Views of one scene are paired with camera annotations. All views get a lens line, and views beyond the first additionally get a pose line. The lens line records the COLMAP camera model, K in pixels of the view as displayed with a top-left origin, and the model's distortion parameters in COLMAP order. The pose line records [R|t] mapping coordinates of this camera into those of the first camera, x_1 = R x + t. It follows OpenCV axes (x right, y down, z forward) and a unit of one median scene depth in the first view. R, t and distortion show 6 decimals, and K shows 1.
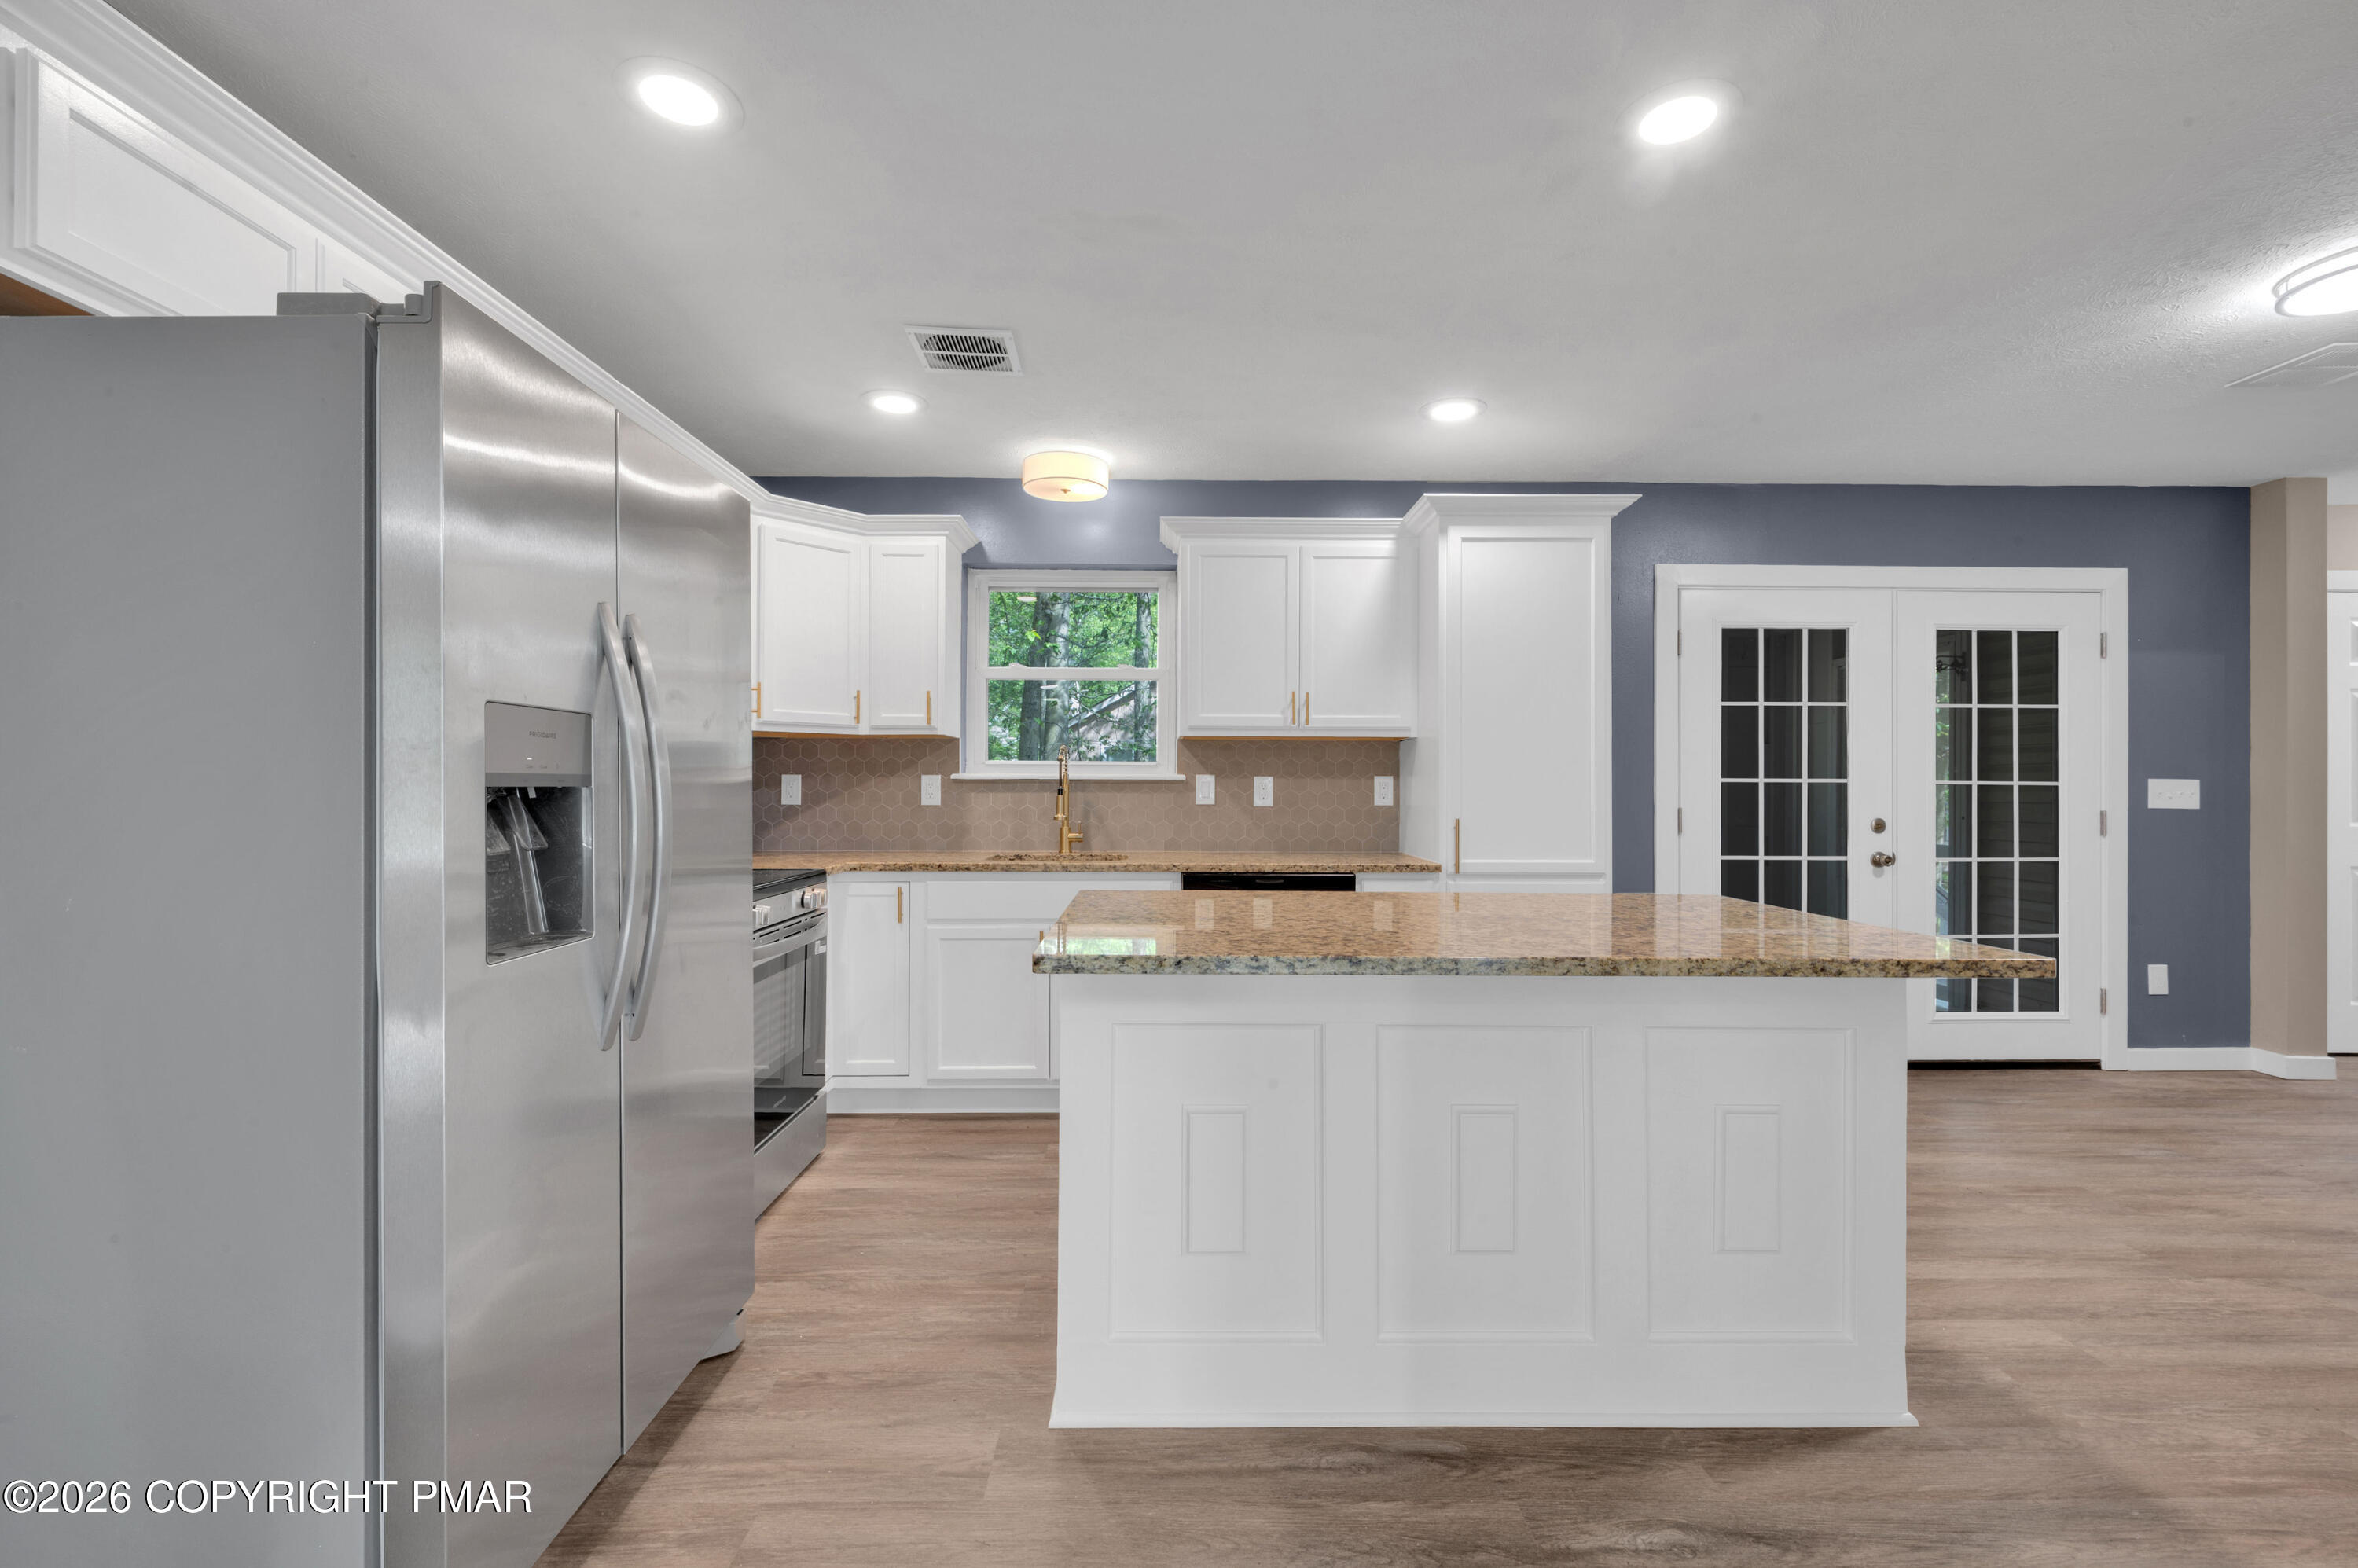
lens RADIAL K [[992.0, 0, 1173.3], [0, 992.0, 785.2], [0, 0, 1]] dist [0.000424, 0.000324]
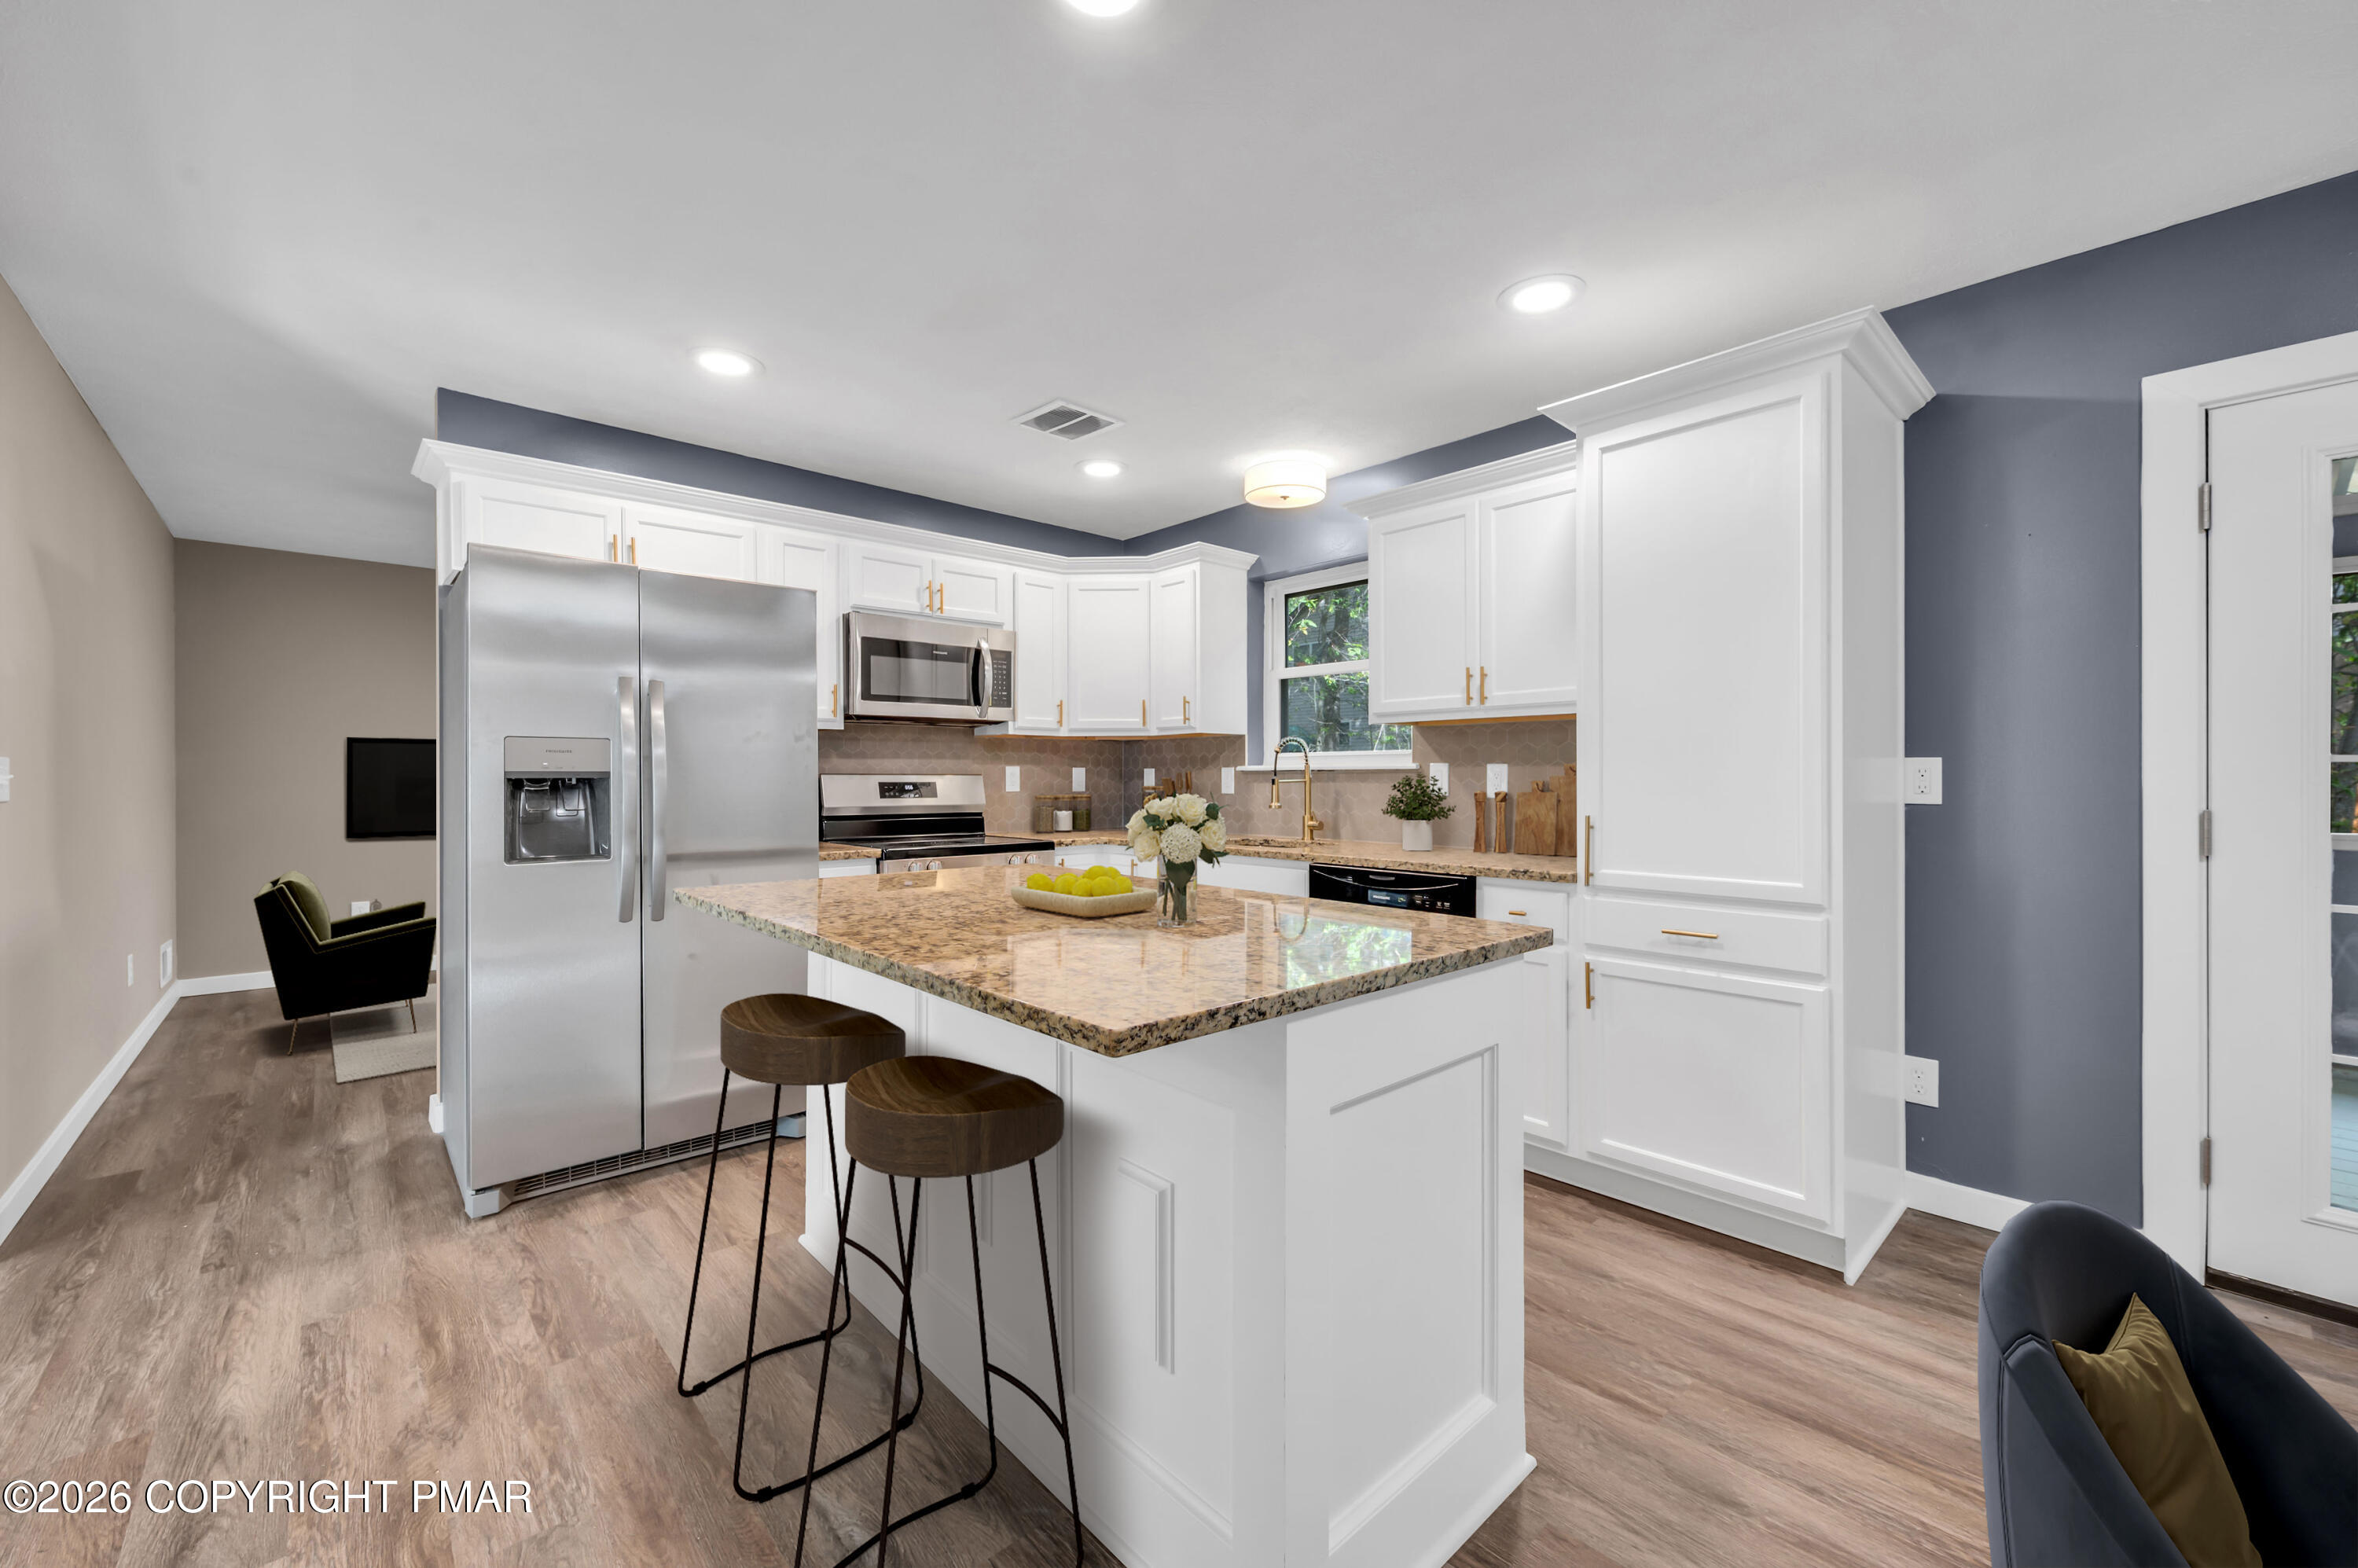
lens RADIAL K [[926.8, 0, 1175.0], [0, 926.8, 783.8], [0, 0, 1]] dist [-0.001207, 0.000177]
pose [[0.664725, 0.000596, -0.747087, 0.529661], [0.003443, 0.999987, 0.003861, 0.004499], [0.747080, -0.005138, 0.664715, 0.242106]]
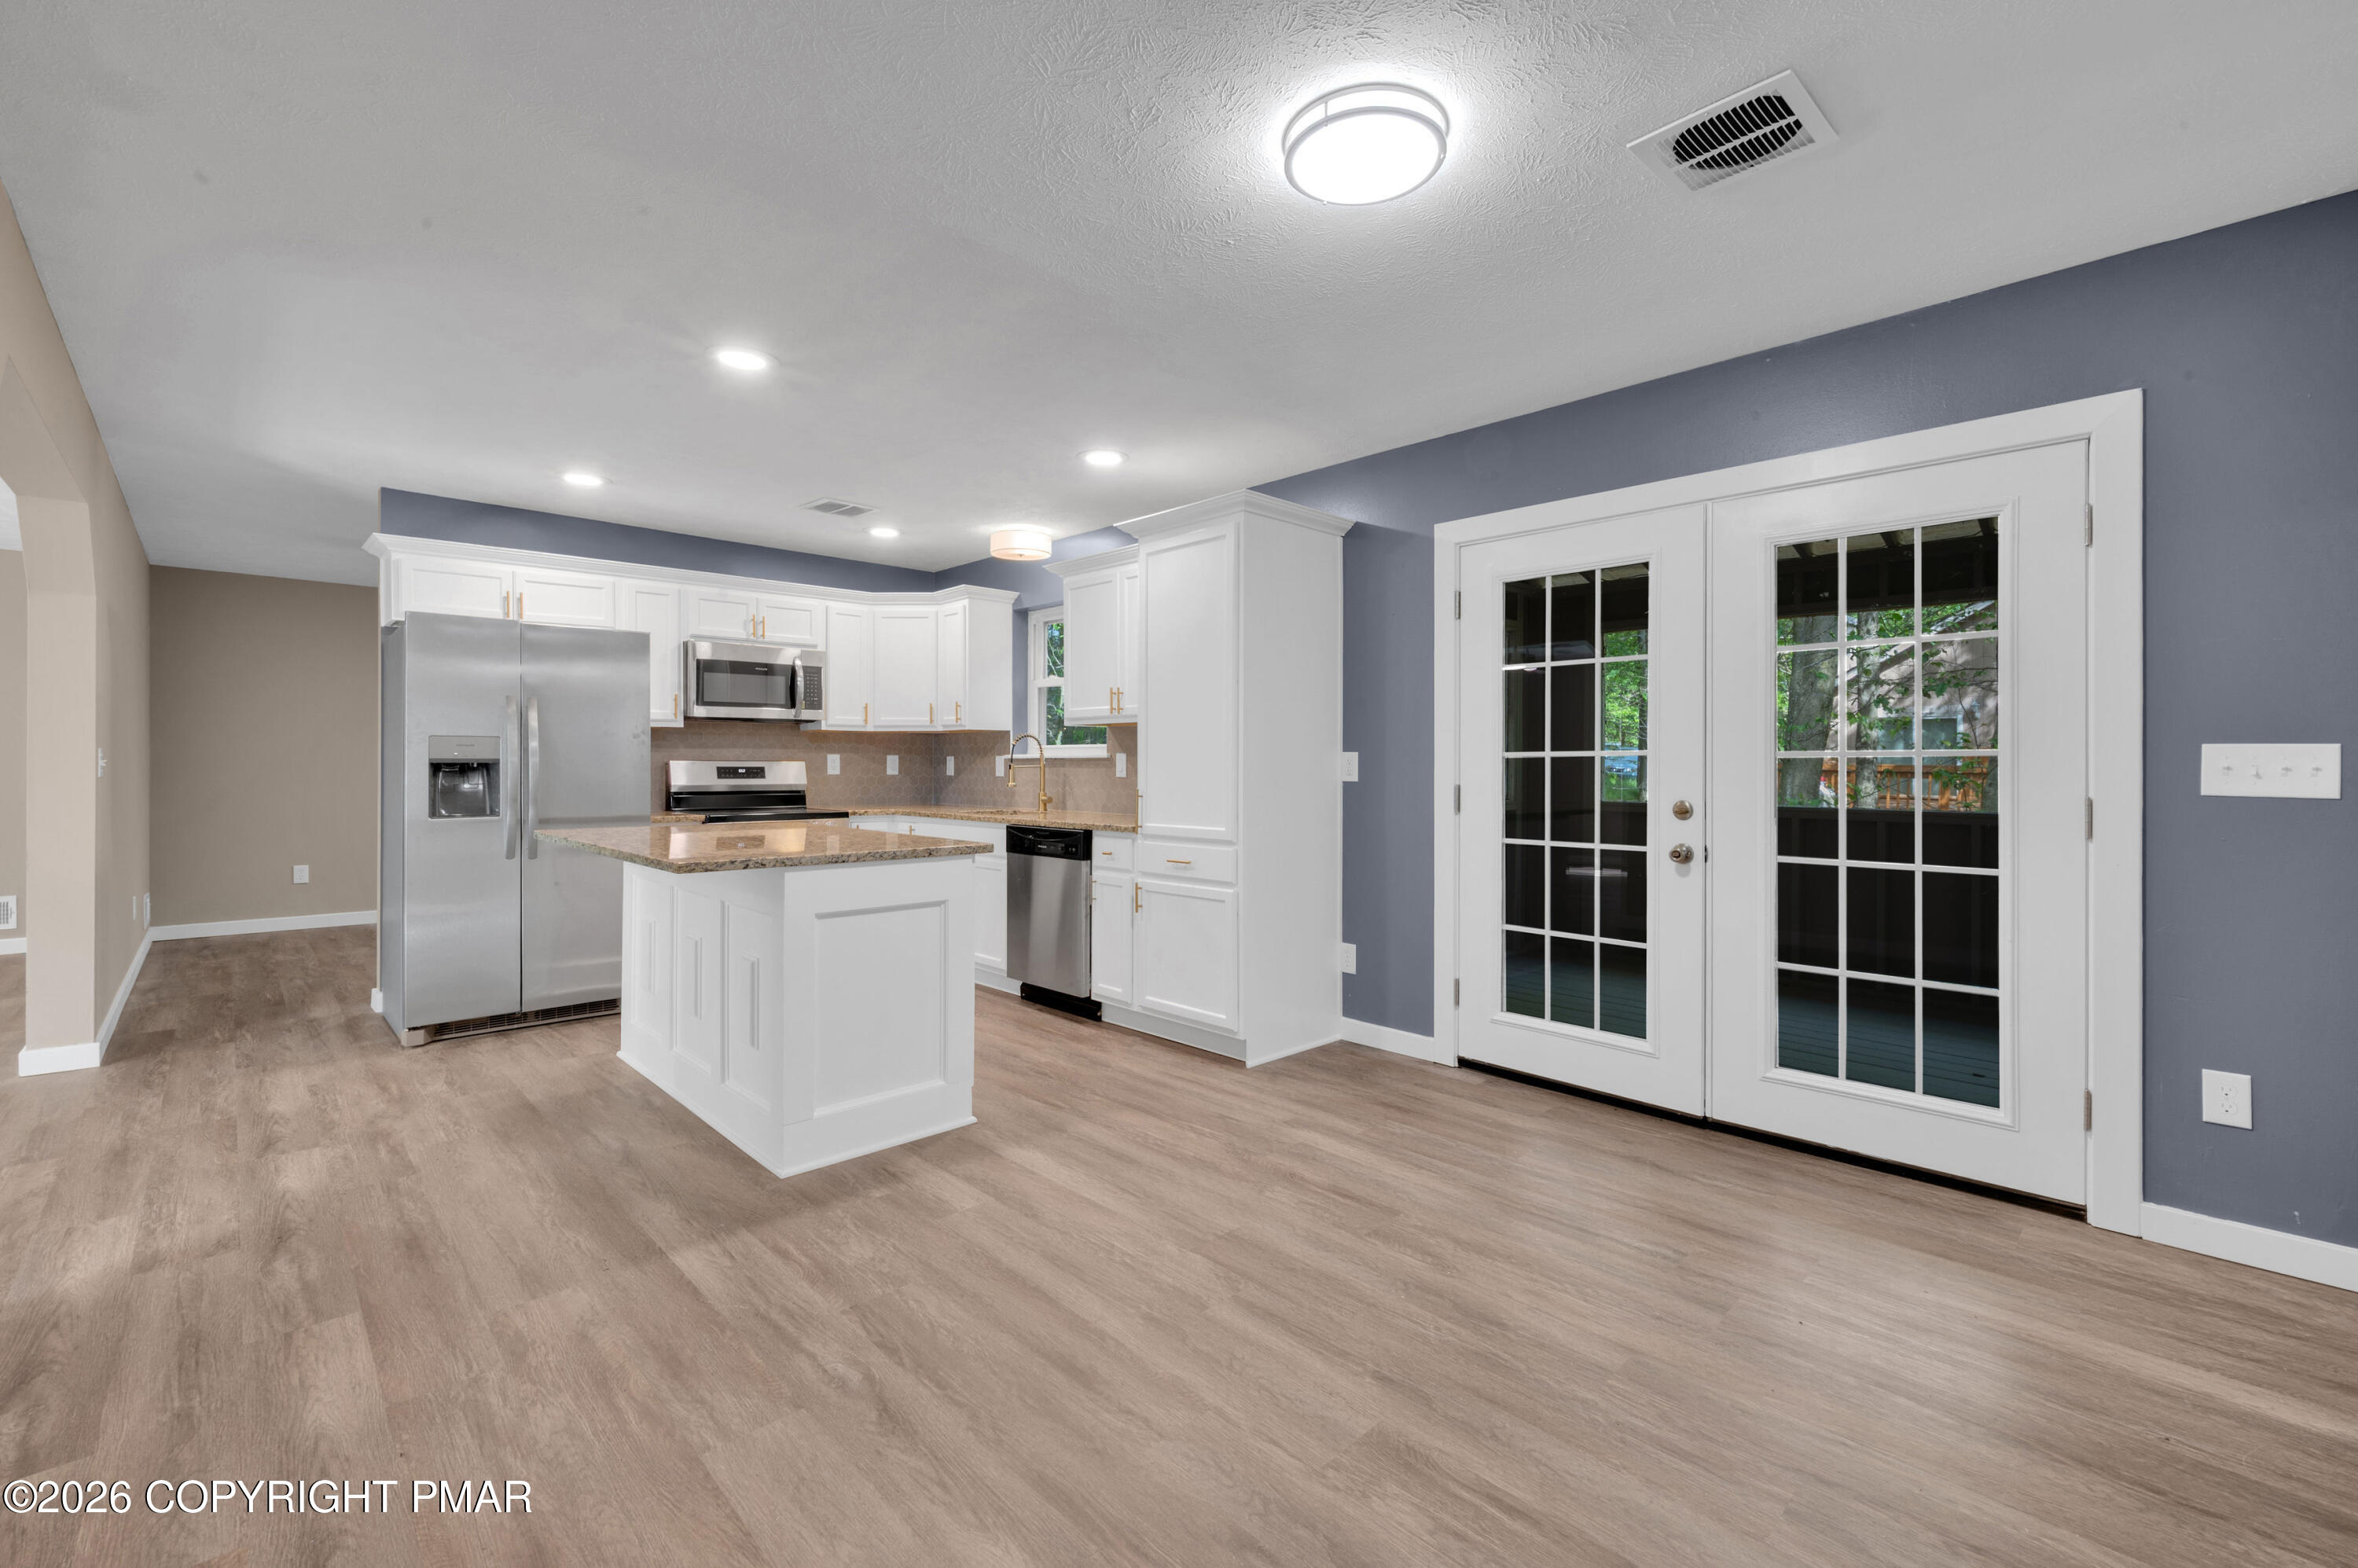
lens RADIAL K [[992.0, 0, 1175.9], [0, 992.0, 764.9], [0, 0, 1]] dist [0.000424, 0.000324]
pose [[0.683673, -0.001762, -0.729786, 1.035545], [0.001605, 0.999998, -0.000910, 0.005422], [0.729787, -0.000549, 0.683675, 0.182138]]
